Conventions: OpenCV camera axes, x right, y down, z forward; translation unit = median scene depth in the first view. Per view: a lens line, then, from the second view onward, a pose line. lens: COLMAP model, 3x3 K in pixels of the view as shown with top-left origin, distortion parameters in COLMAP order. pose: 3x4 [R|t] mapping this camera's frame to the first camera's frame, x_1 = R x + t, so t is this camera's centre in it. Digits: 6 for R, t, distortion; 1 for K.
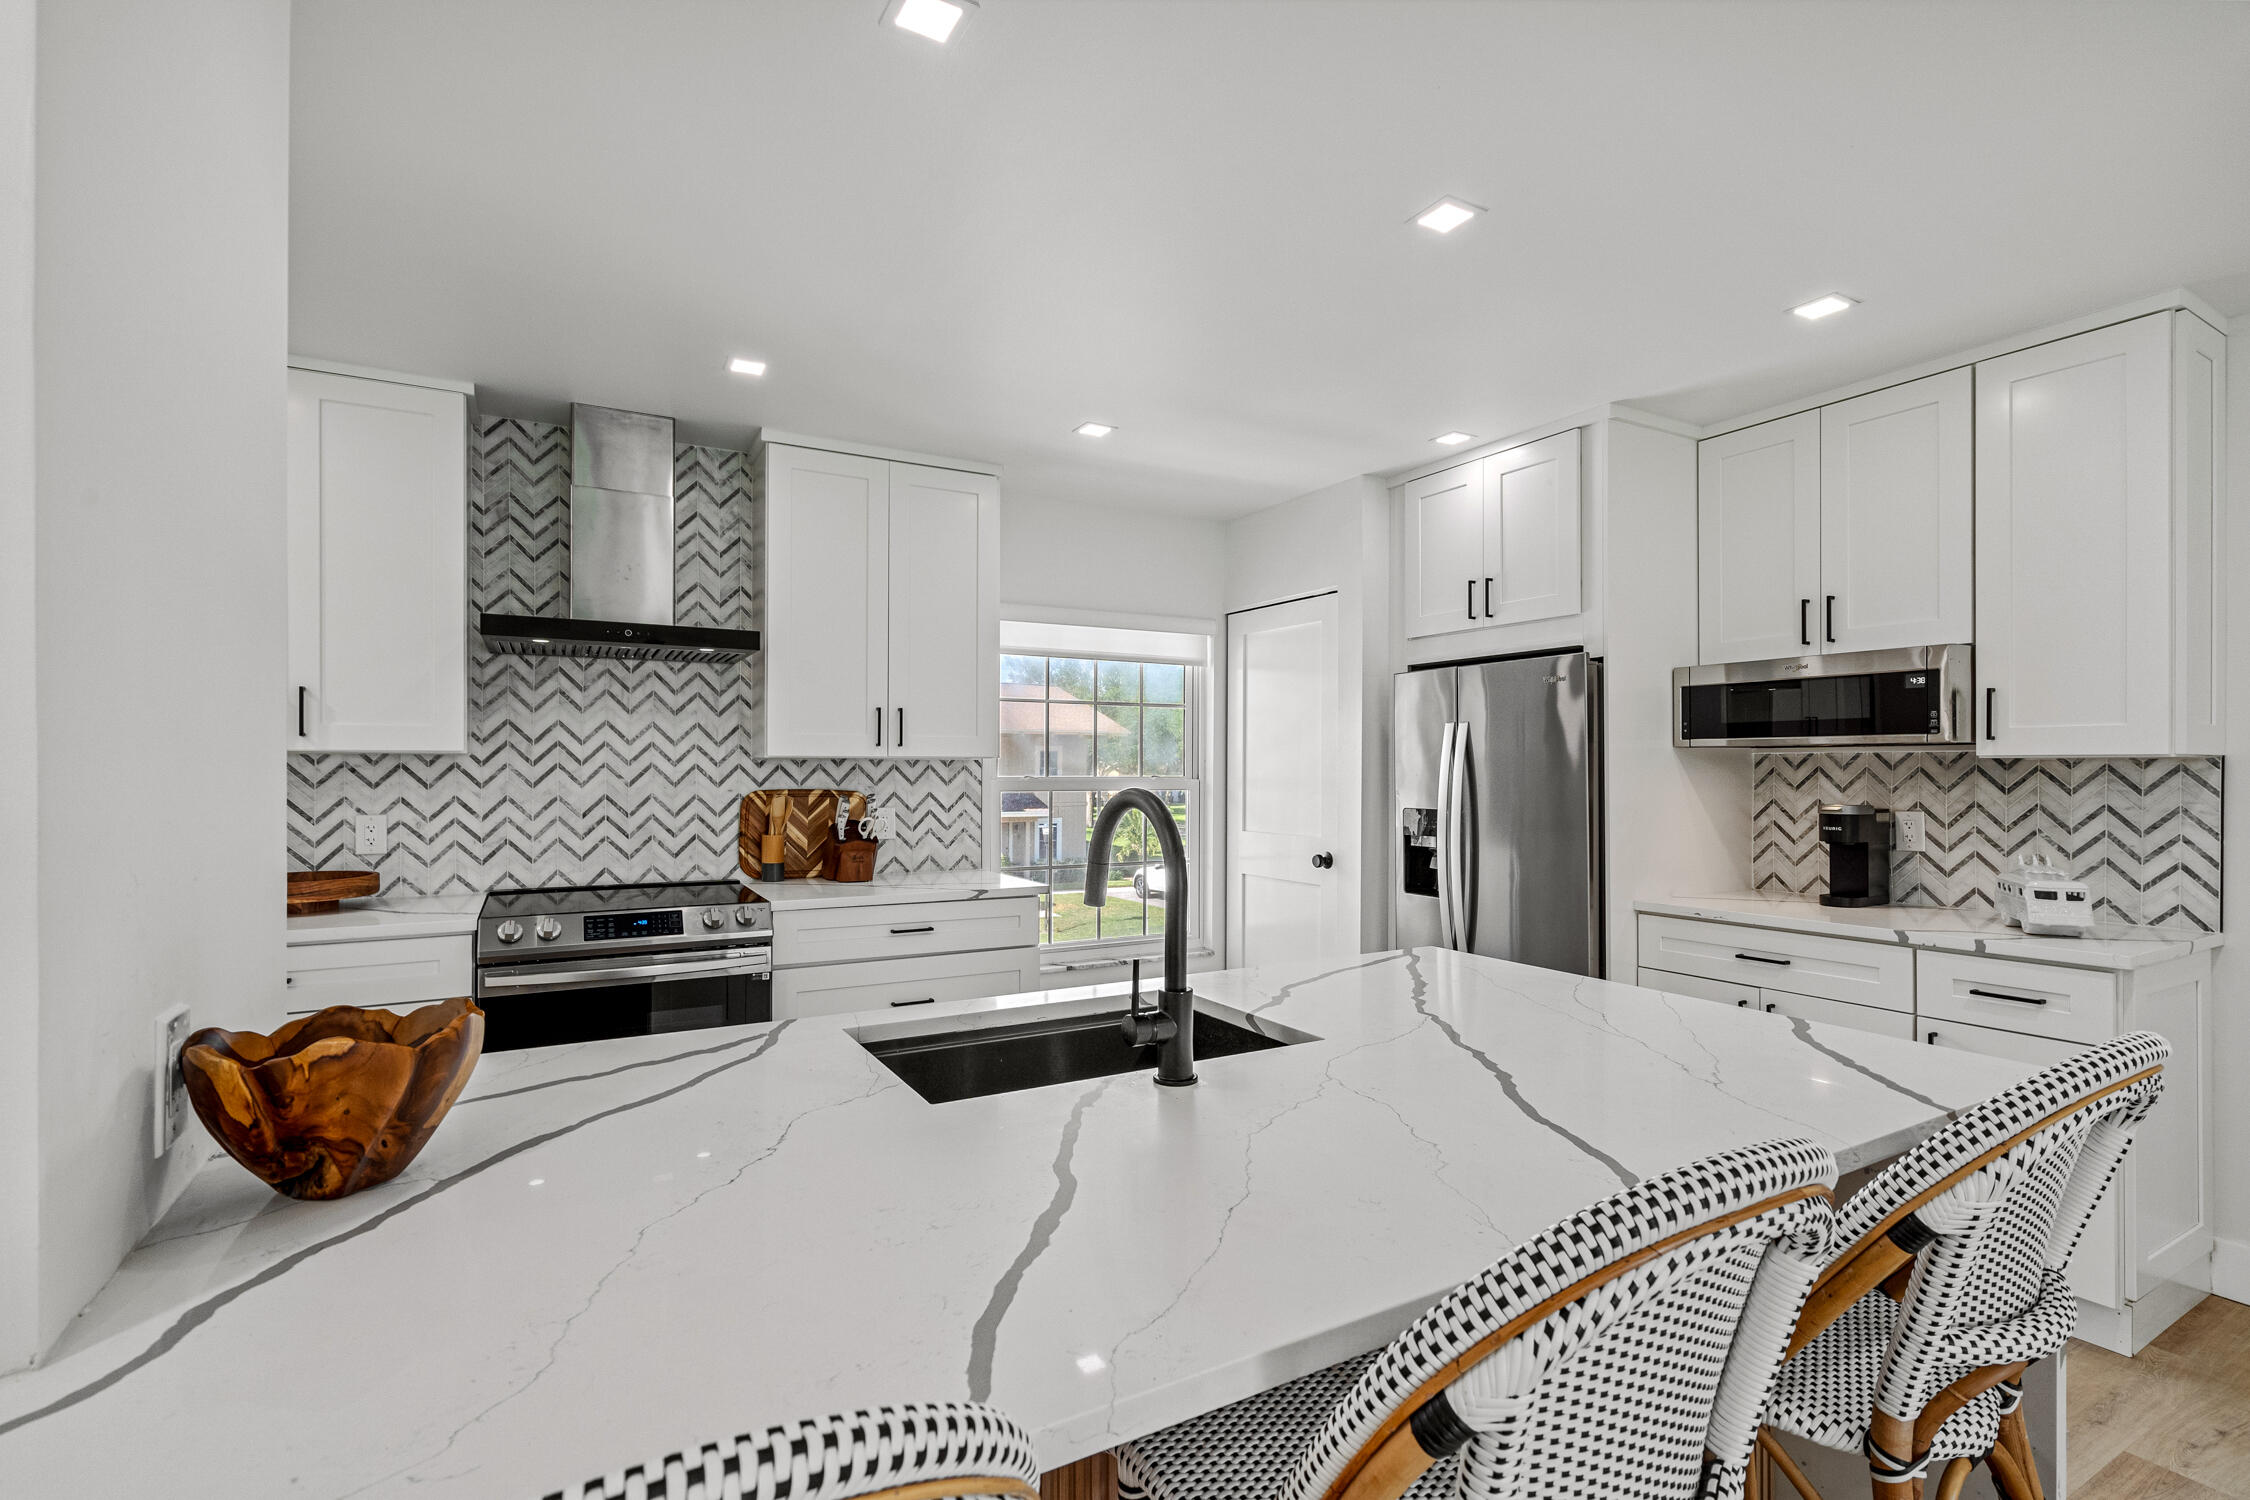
lens RADIAL K [[1036.3, 0, 1129.9], [0, 1036.3, 761.5], [0, 0, 1]] dist [-0.002625, 0.000410]
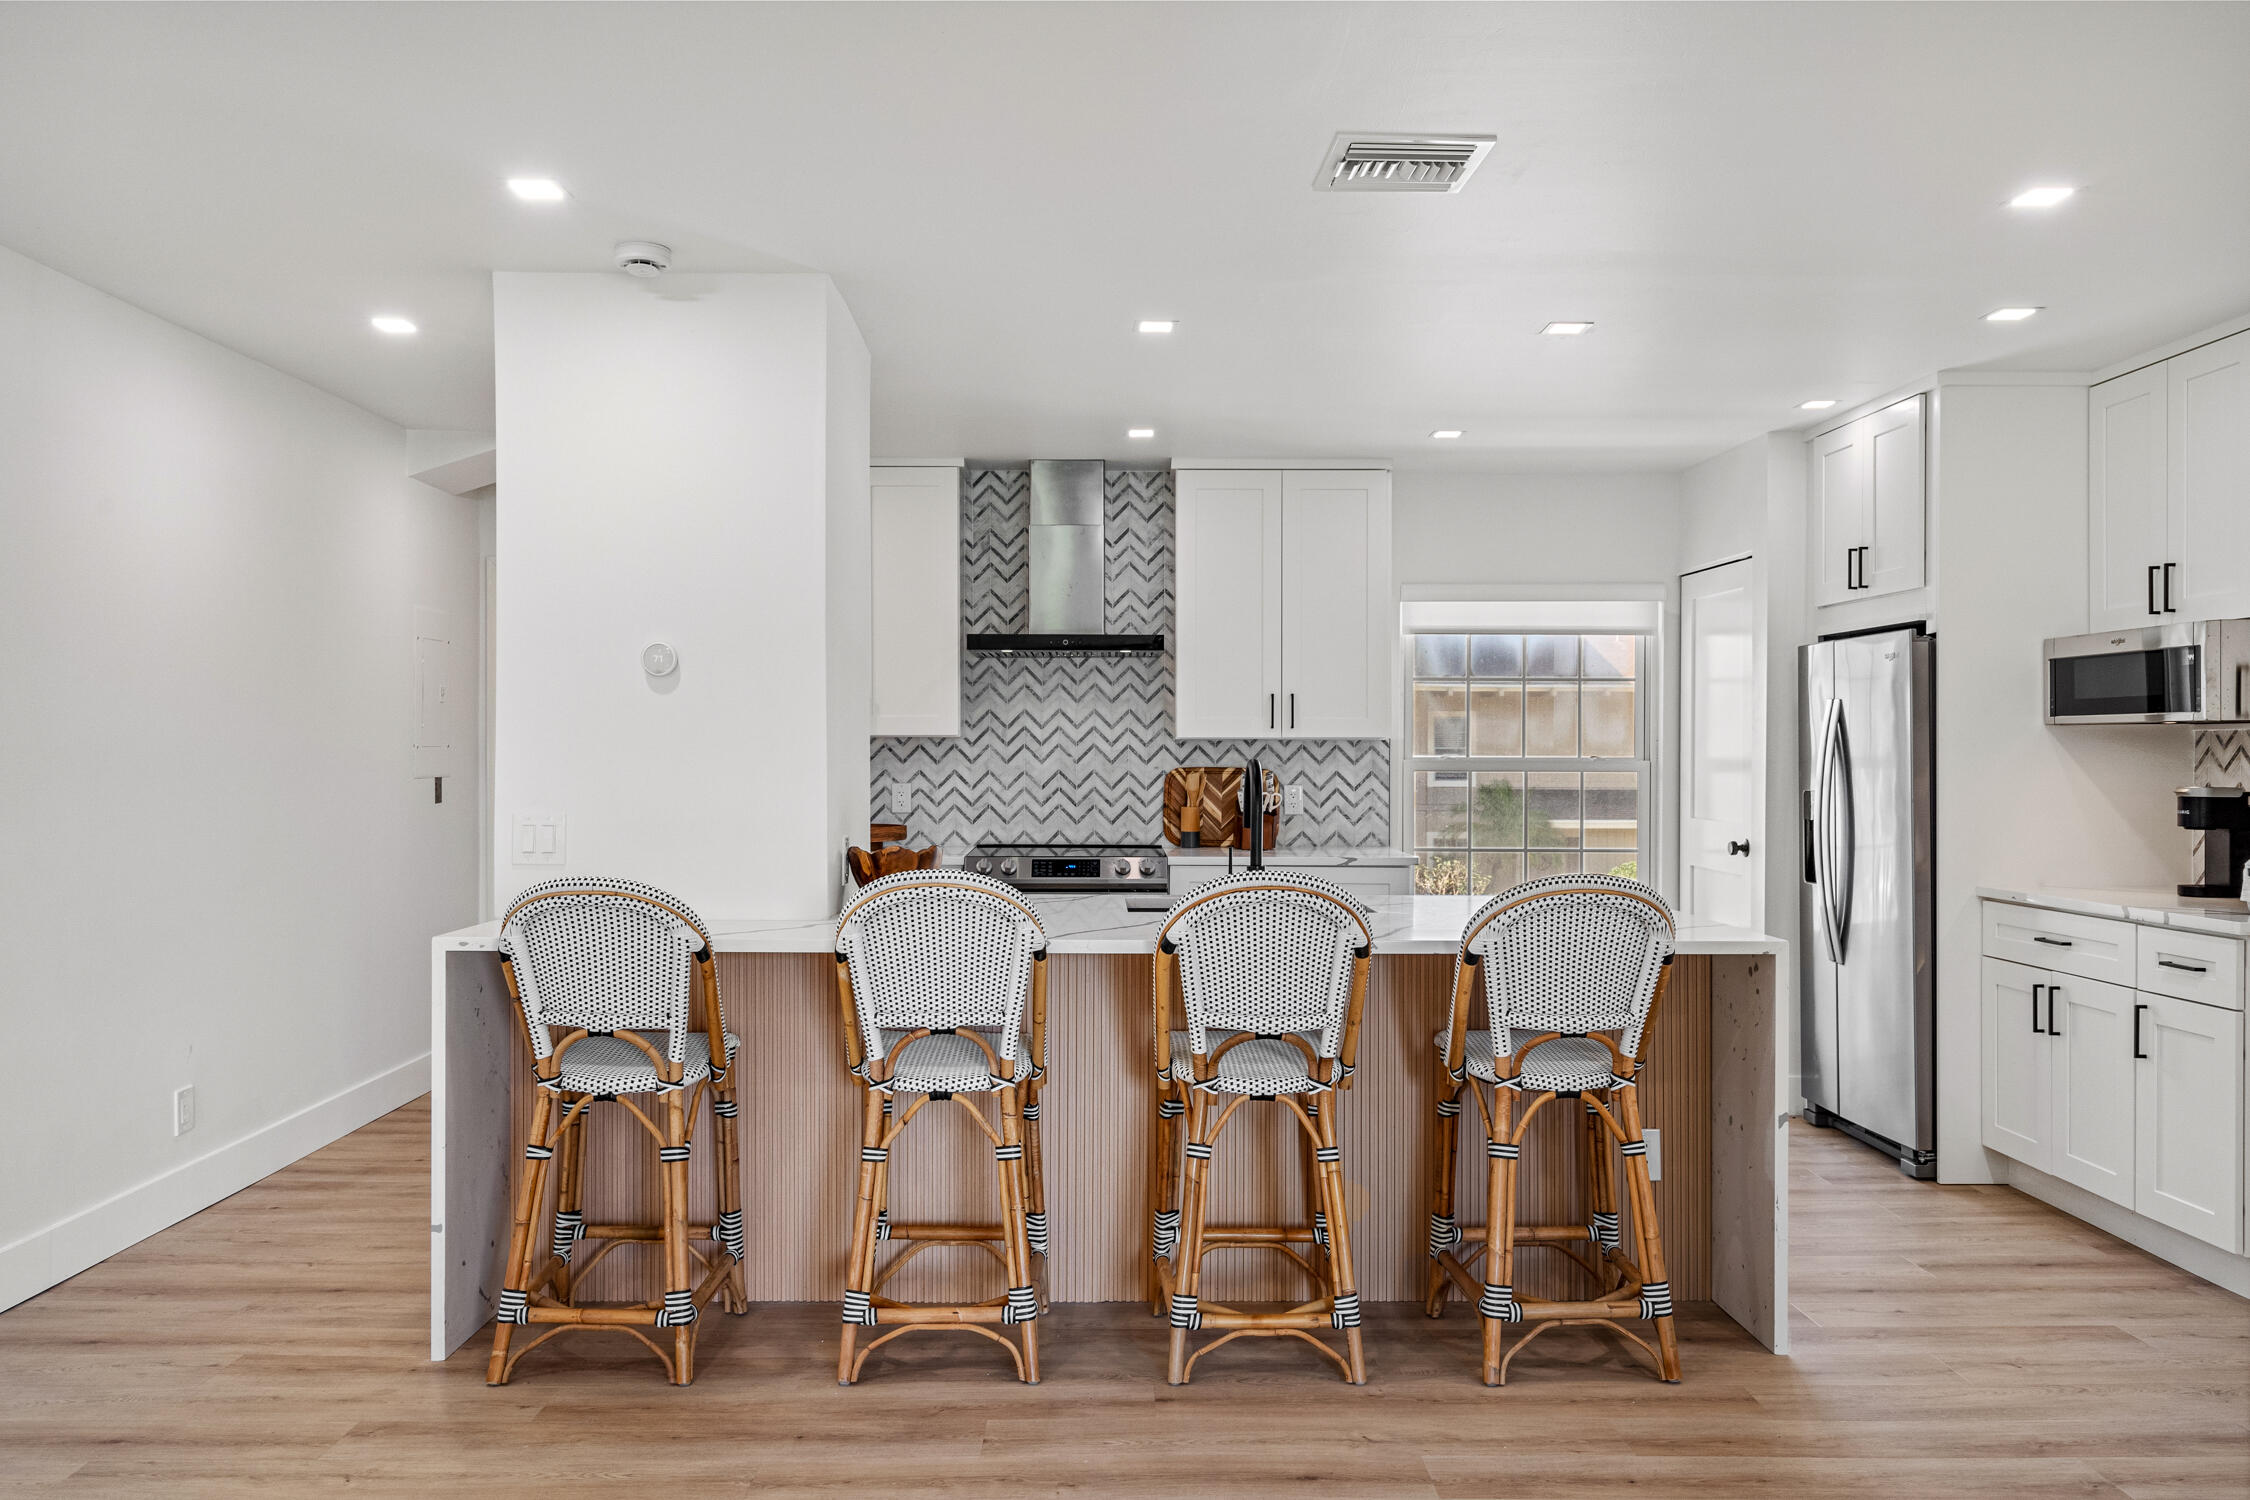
lens RADIAL K [[1689.4, 0, 1121.7], [0, 1689.4, 747.4], [0, 0, 1]] dist [-0.003342, -0.000070]
pose [[0.877494, -0.000687, -0.479587, 0.498357], [0.003221, 0.999985, 0.004461, -0.002971], [0.479577, -0.005460, 0.877483, -0.688589]]
